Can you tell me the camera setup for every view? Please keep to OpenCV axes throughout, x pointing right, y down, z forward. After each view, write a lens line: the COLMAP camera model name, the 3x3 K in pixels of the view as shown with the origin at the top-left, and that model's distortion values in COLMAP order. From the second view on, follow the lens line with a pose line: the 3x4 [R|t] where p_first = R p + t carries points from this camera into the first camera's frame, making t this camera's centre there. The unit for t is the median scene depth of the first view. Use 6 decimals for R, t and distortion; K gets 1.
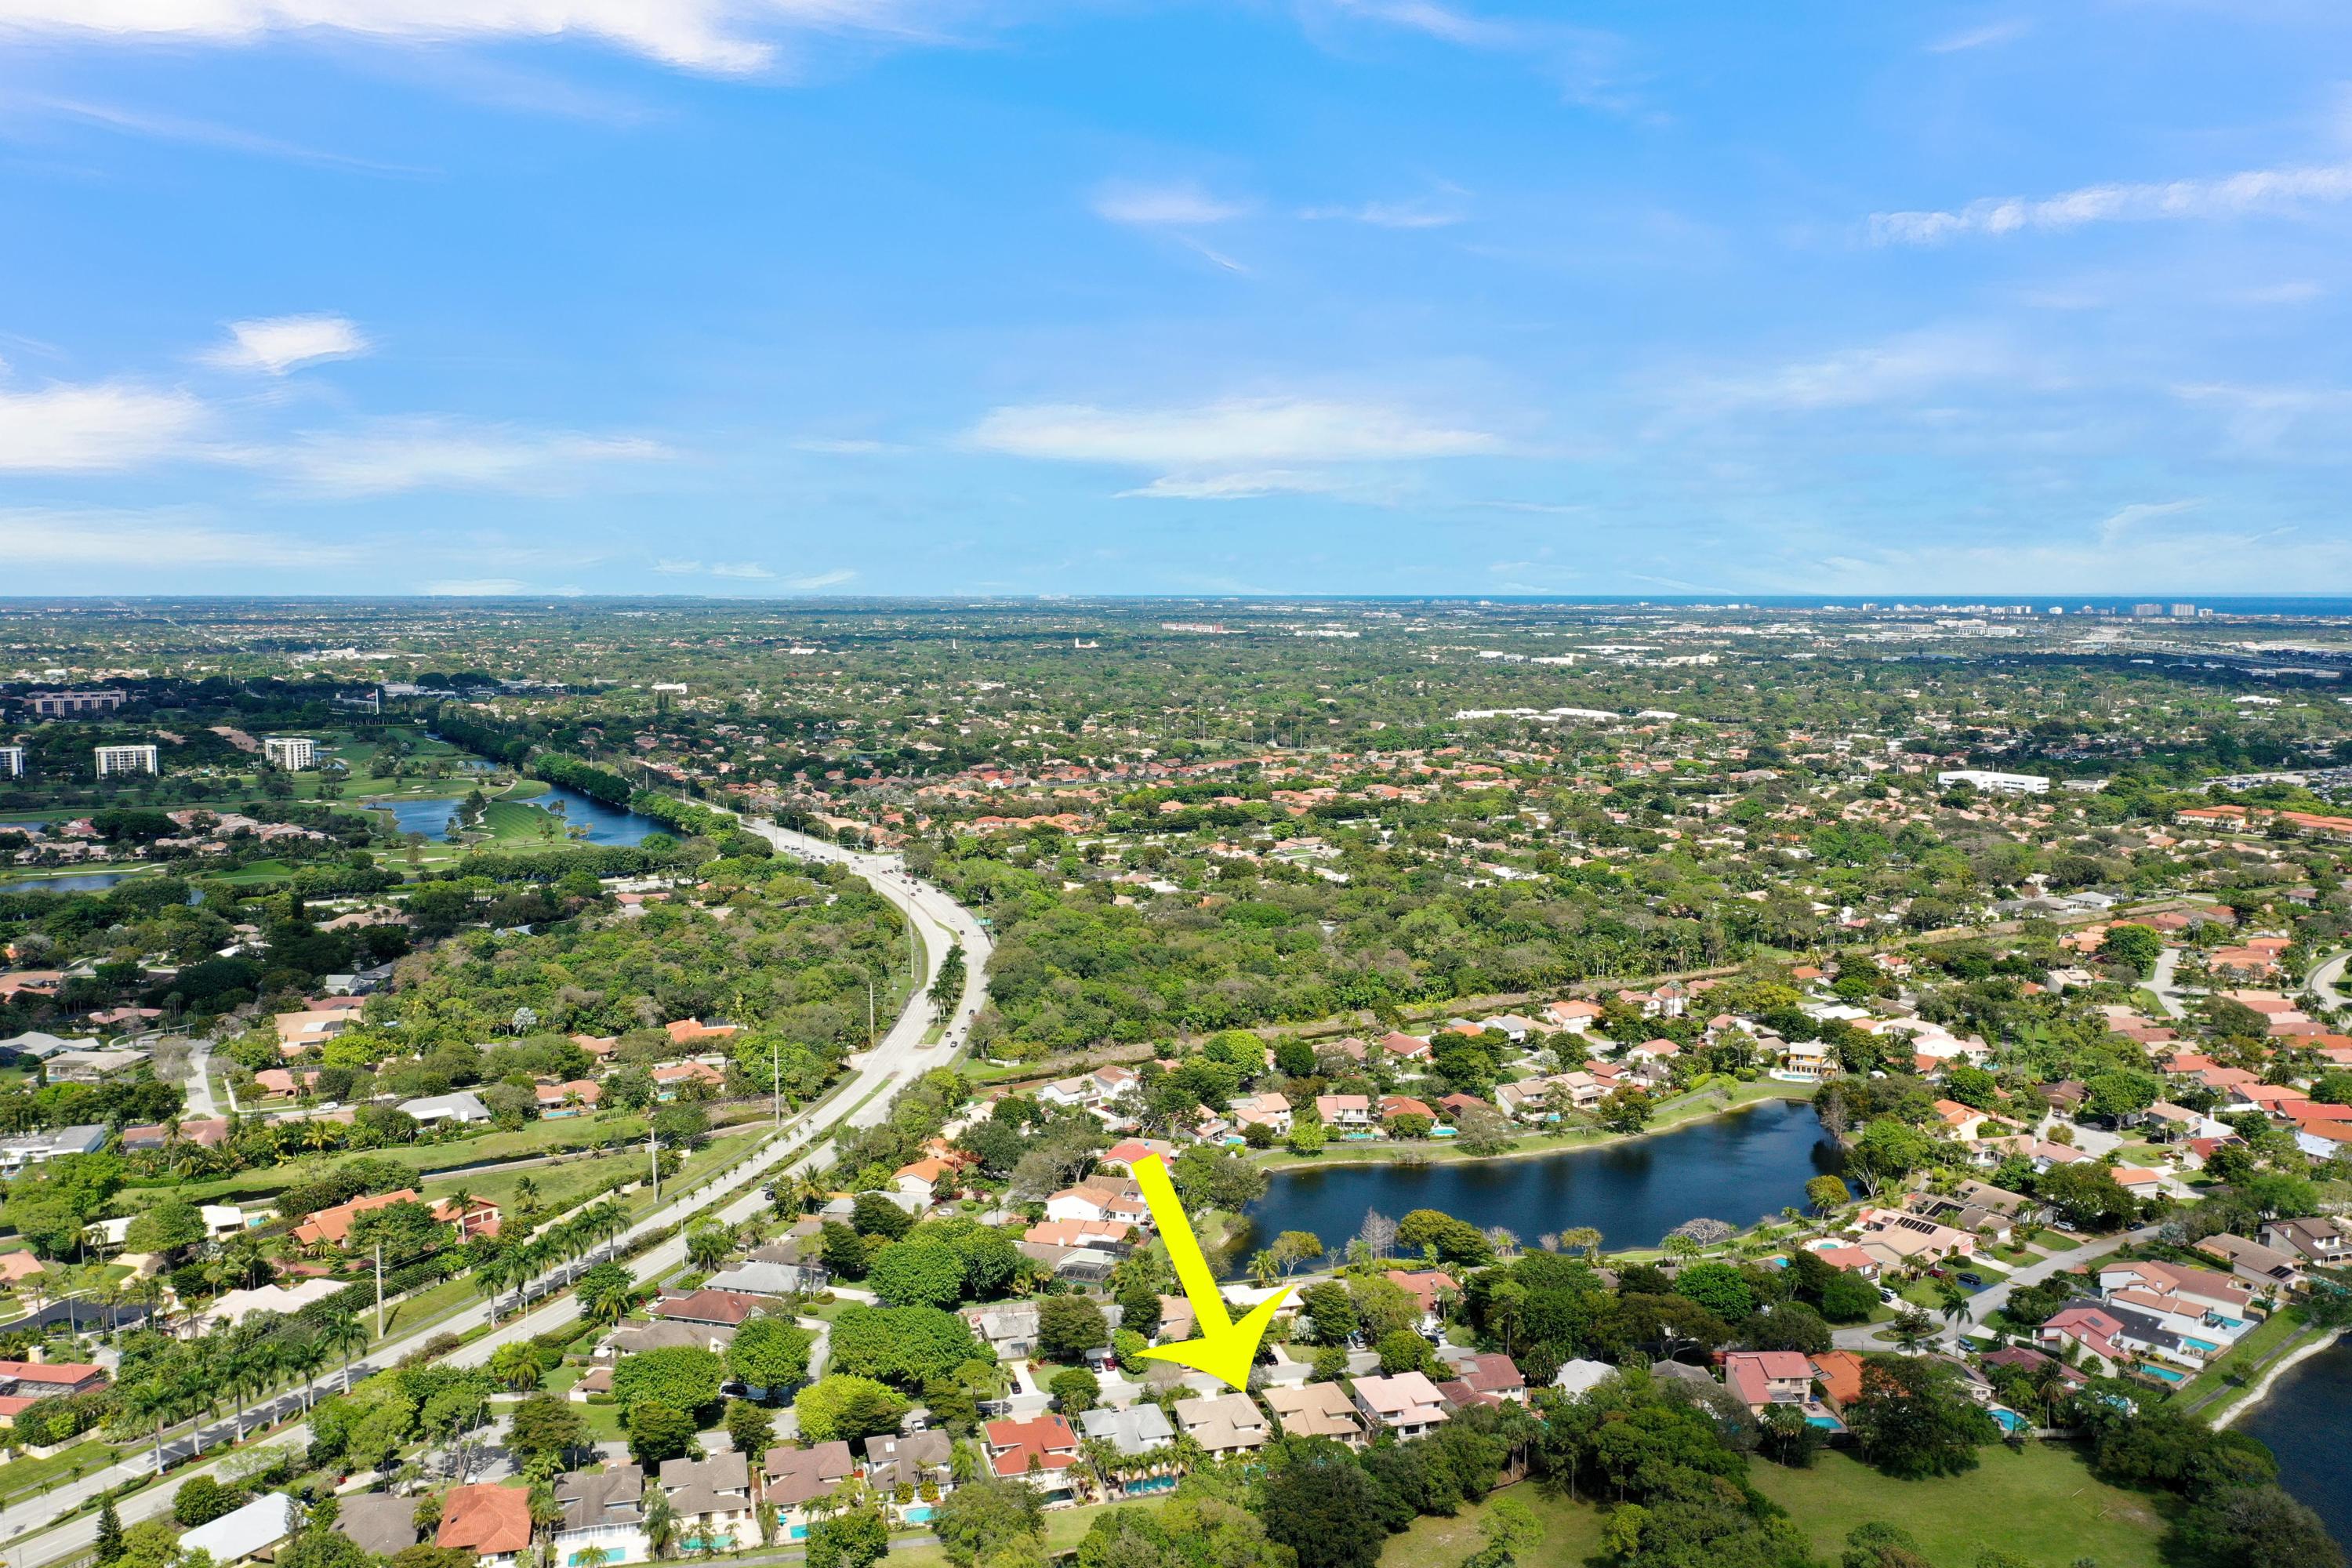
lens RADIAL K [[1898.7, 0, 1180.3], [0, 1898.7, 786.8], [0, 0, 1]] dist [0.000834, -0.003121]
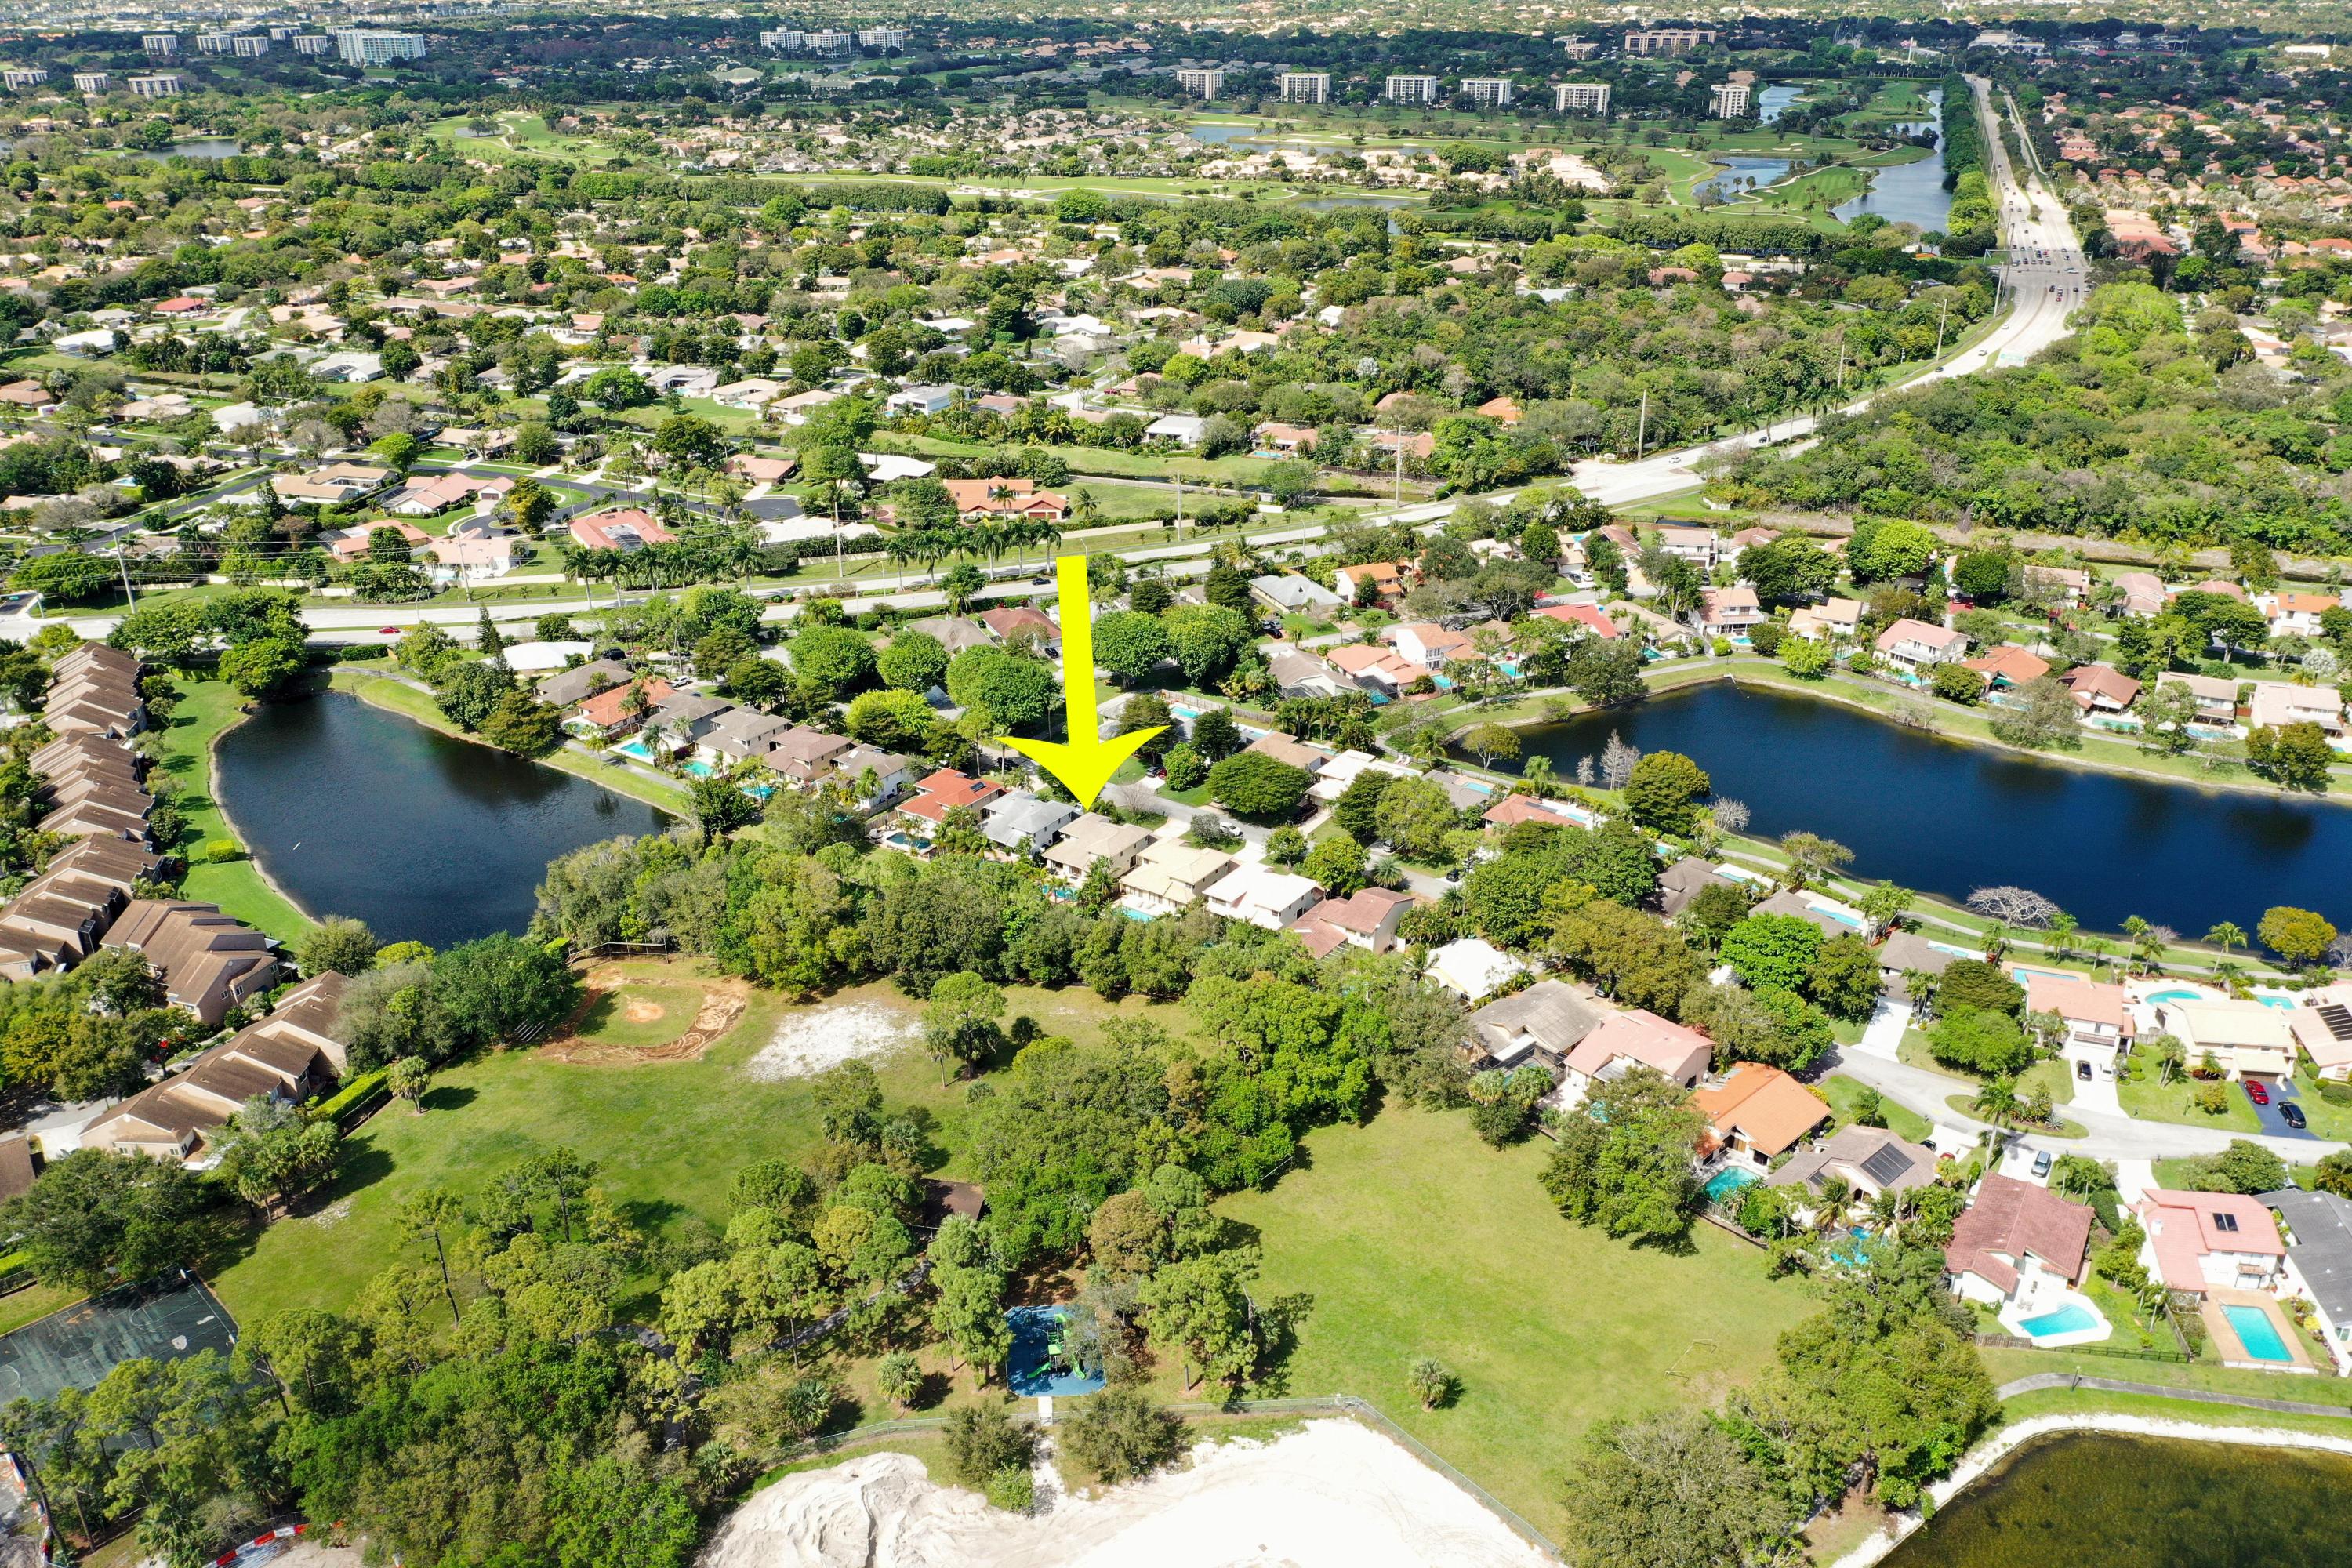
lens RADIAL K [[1898.7, 0, 1174.8], [0, 1898.7, 782.4], [0, 0, 1]] dist [0.000834, -0.003121]
pose [[0.629372, 0.314678, -0.710541, 0.436807], [-0.073798, 0.934415, 0.348457, -0.023298], [0.773592, -0.166873, 0.611318, 0.261996]]
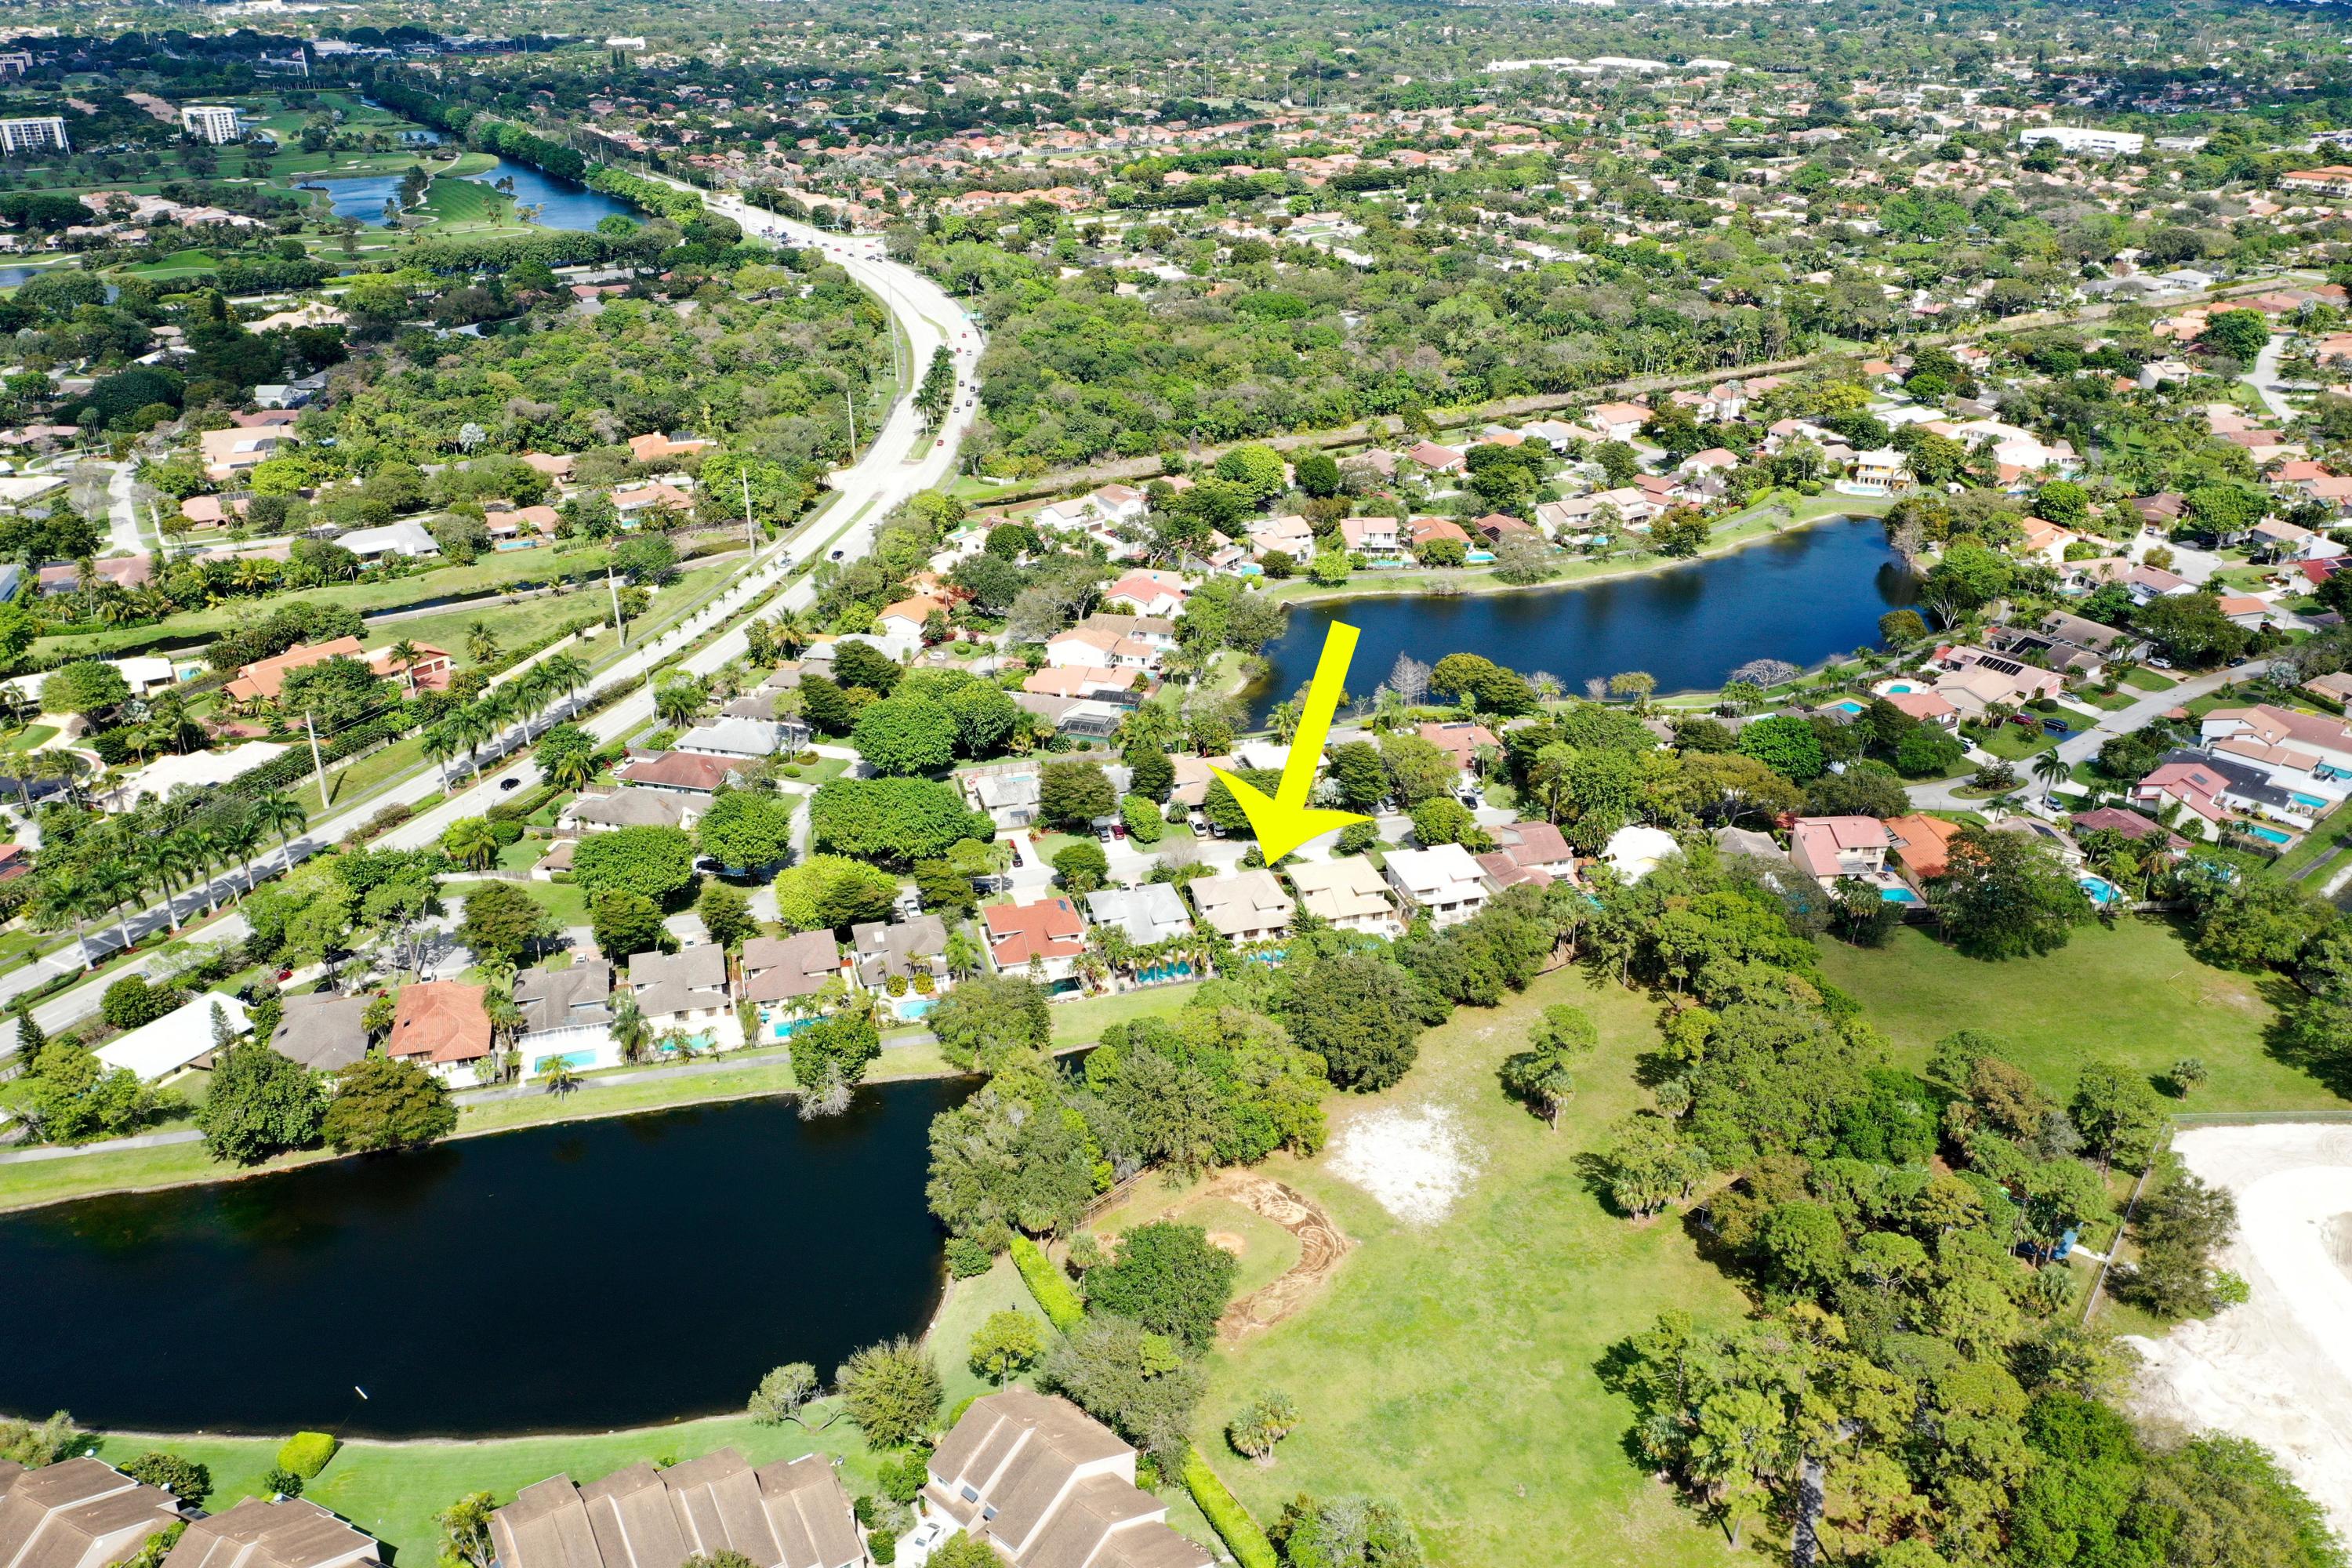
lens RADIAL K [[1898.7, 0, 1180.8], [0, 1898.7, 775.5], [0, 0, 1]] dist [0.000834, -0.003121]
pose [[0.999958, -0.007875, -0.004749, -0.001524], [0.008968, 0.949419, 0.313884, -0.006634], [0.002037, -0.313914, 0.949449, 0.088811]]
